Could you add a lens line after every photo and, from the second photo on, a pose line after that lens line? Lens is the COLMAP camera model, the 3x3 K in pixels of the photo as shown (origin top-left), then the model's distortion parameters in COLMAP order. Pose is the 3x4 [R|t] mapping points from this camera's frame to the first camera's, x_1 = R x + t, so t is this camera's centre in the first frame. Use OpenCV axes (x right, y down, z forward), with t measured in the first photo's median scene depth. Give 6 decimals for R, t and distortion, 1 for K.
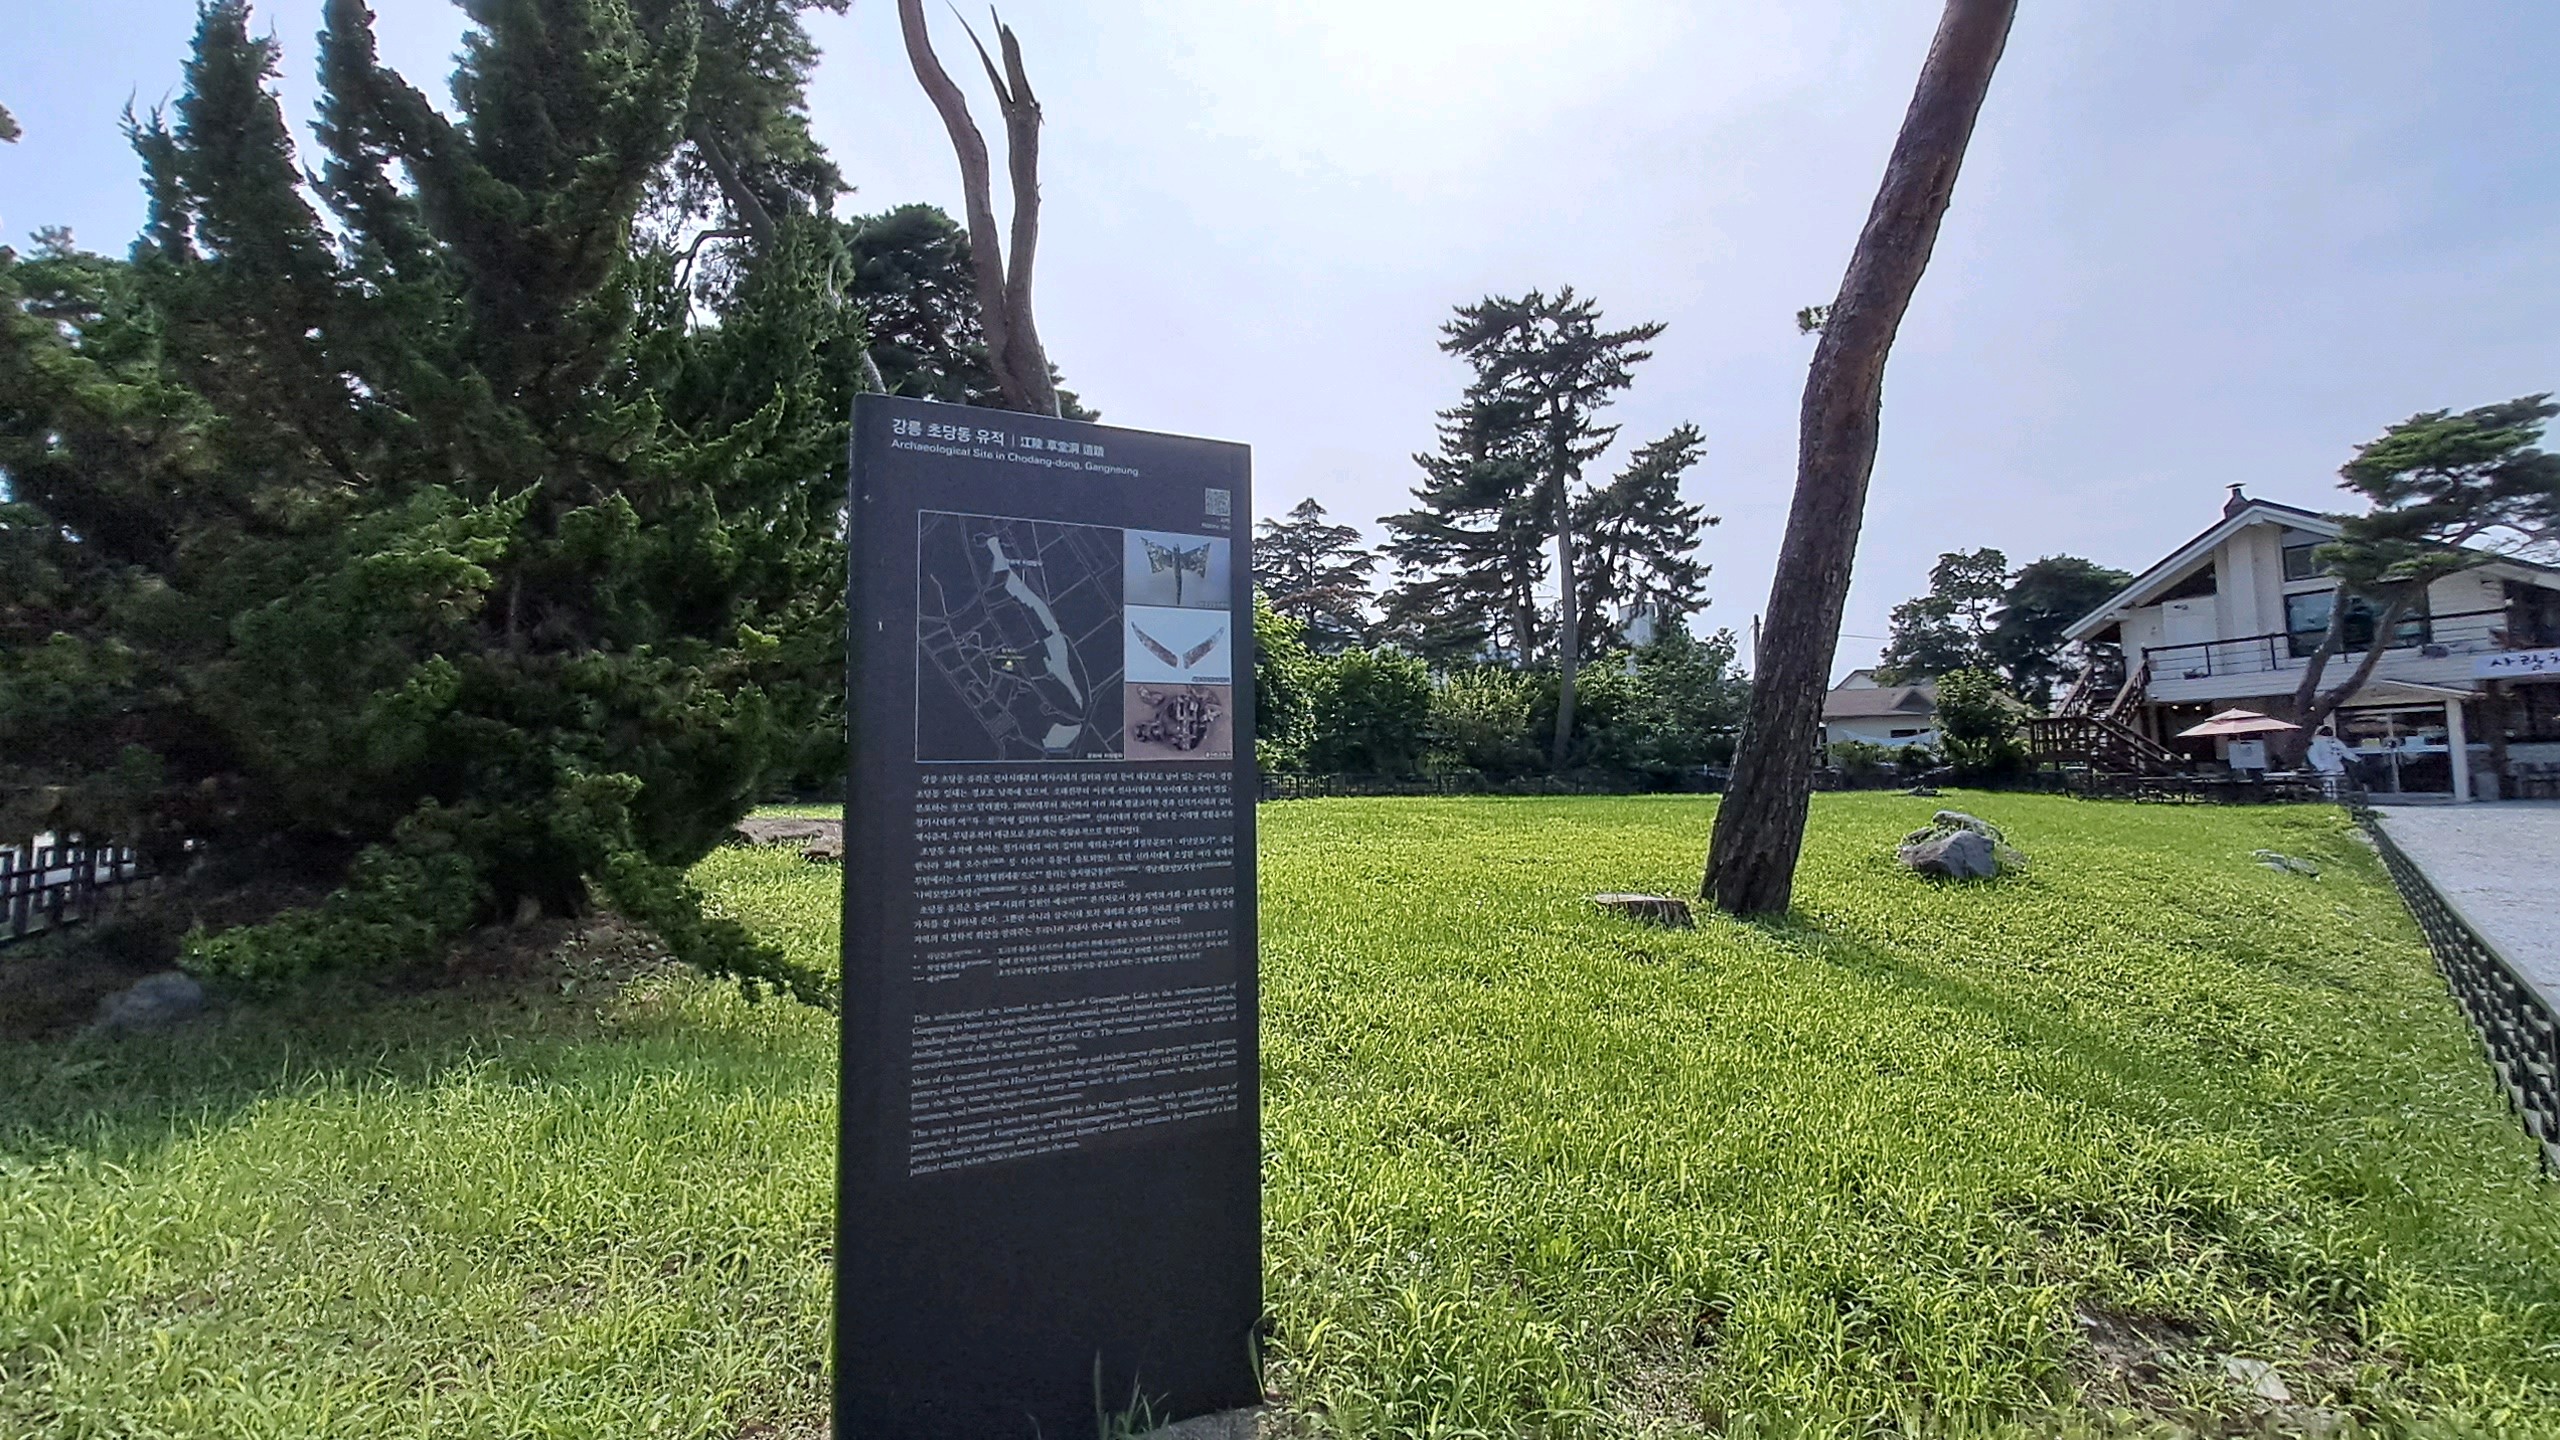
lens RADIAL K [[1033.9, 0, 1282.8], [0, 1033.9, 706.6], [0, 0, 1]] dist [-0.011326, -0.000342]
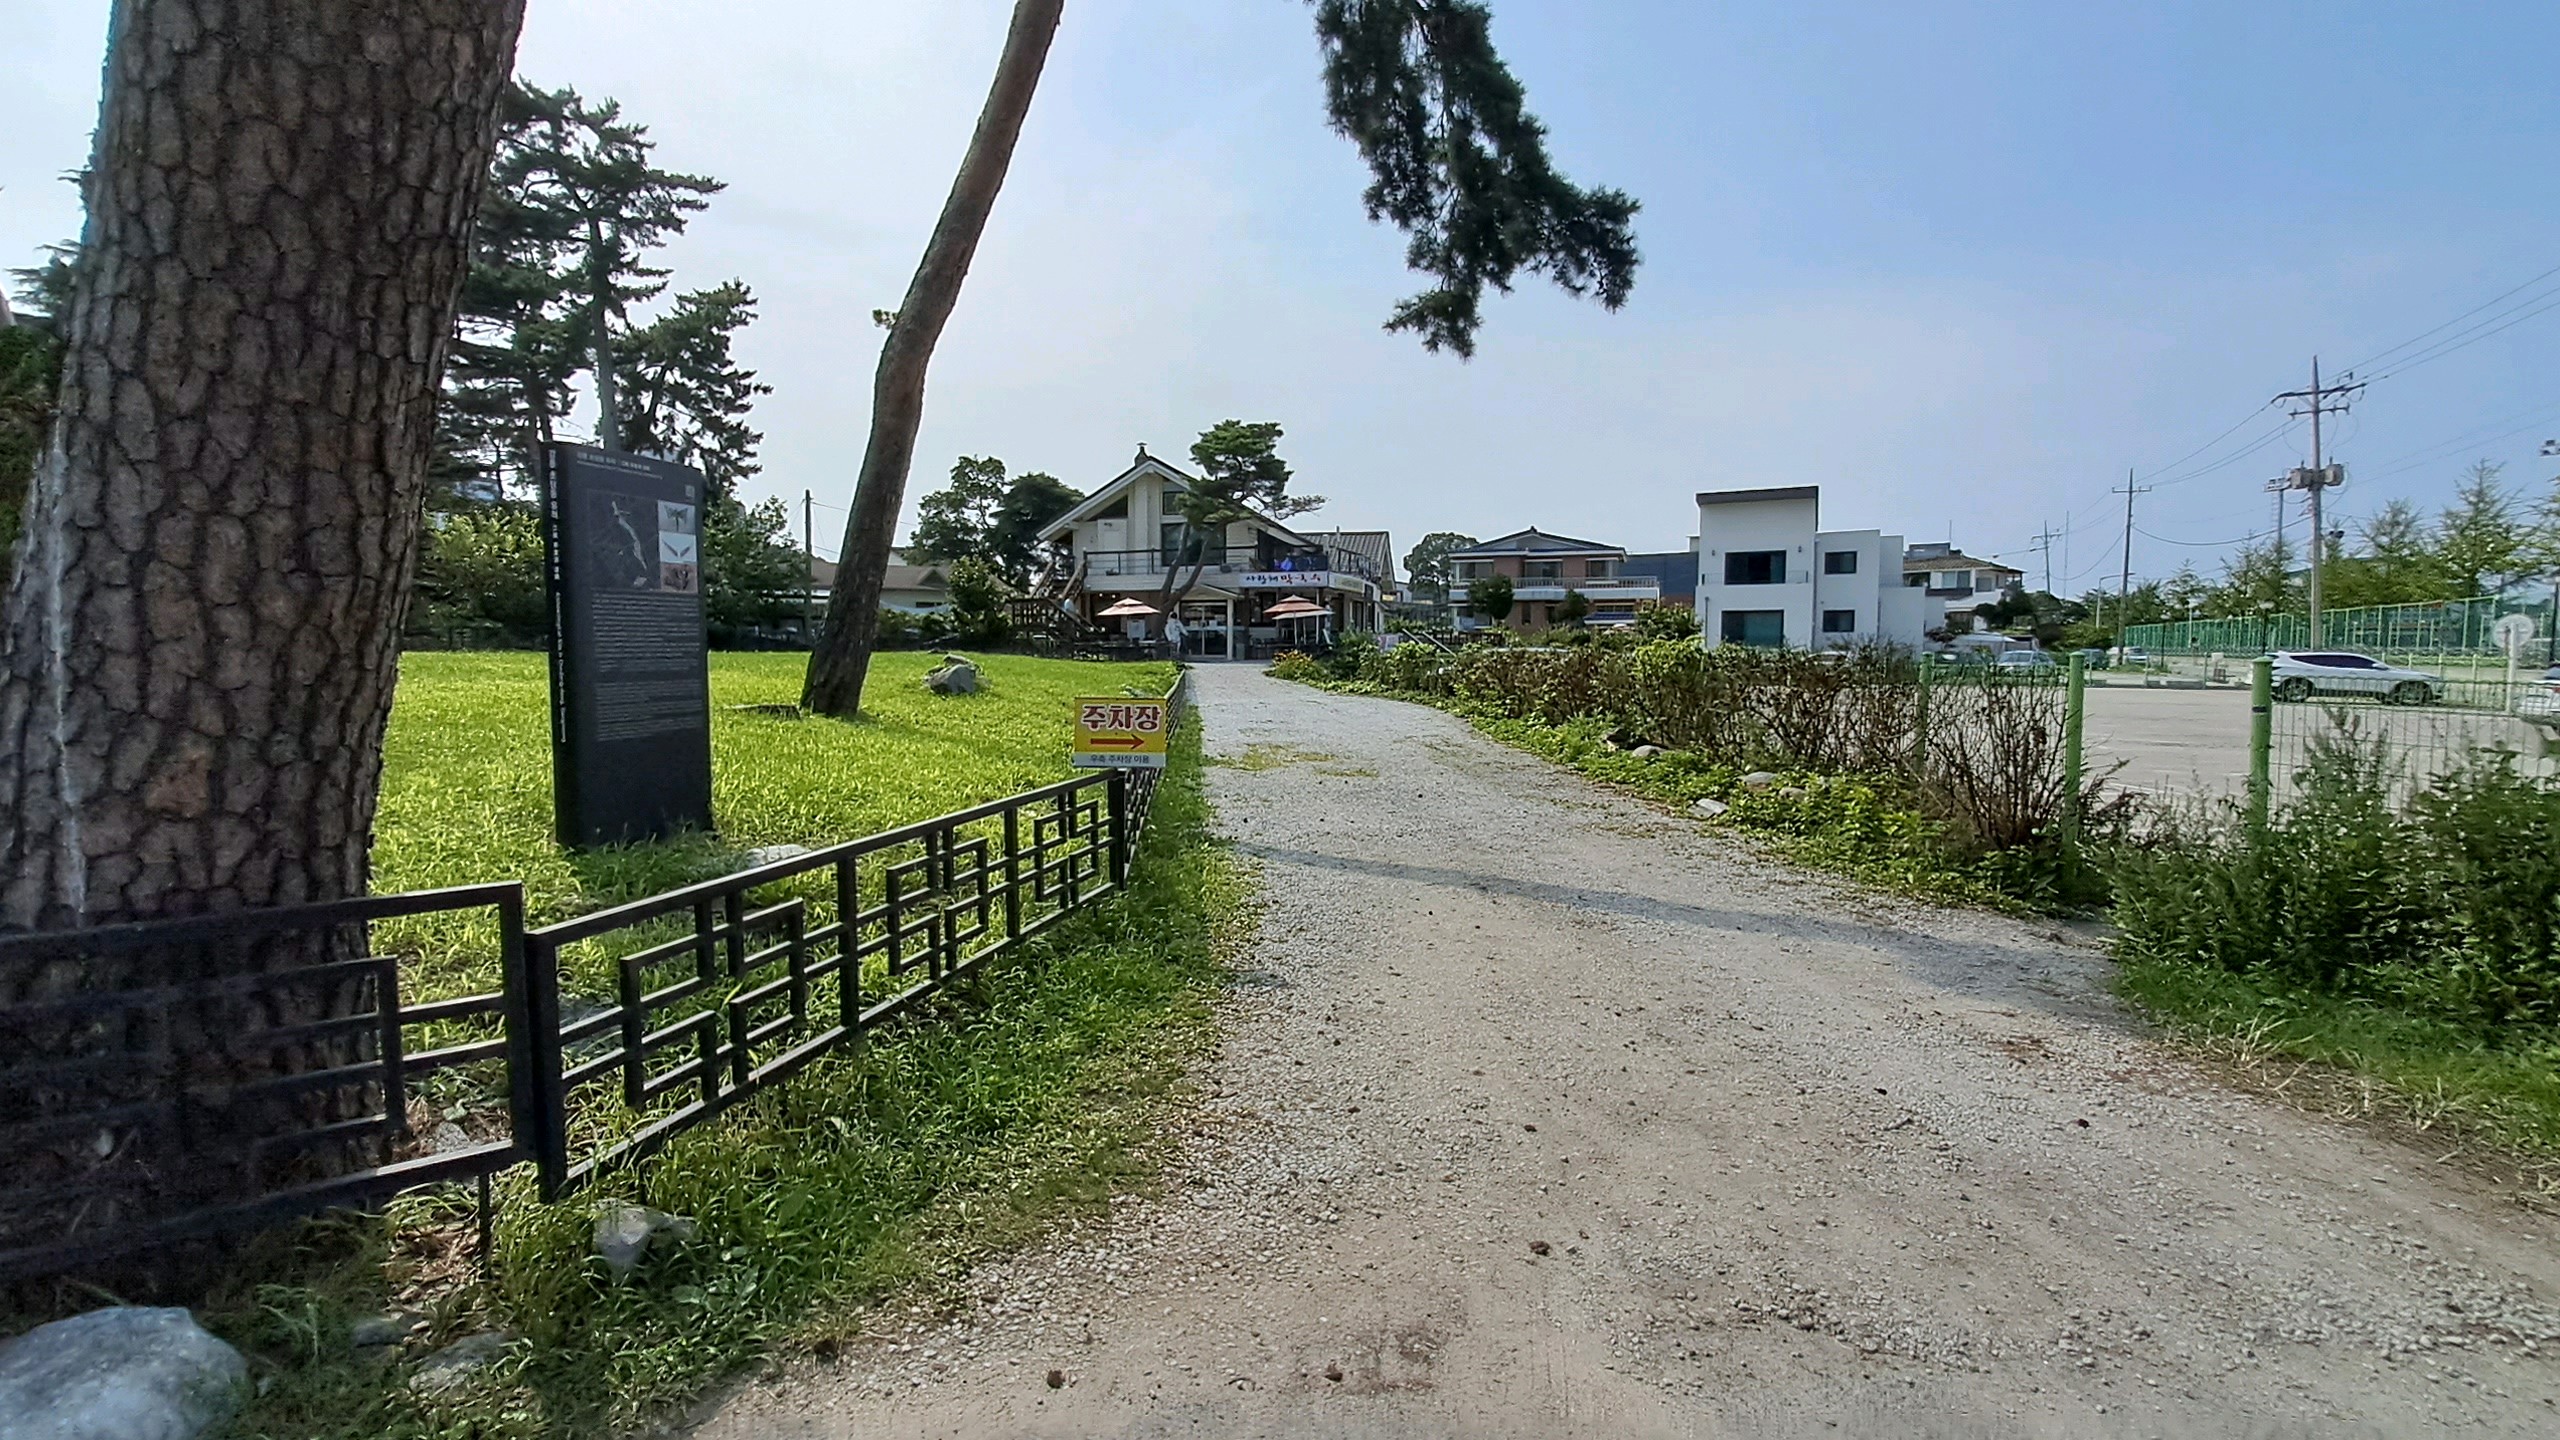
lens RADIAL K [[1033.9, 0, 1282.8], [0, 1033.9, 706.6], [0, 0, 1]] dist [-0.011326, -0.000342]
pose [[0.639918, -0.030224, 0.767849, -0.267413], [-0.069022, 0.992927, 0.096606, -0.004707], [-0.765337, -0.114819, 0.633305, -0.434239]]
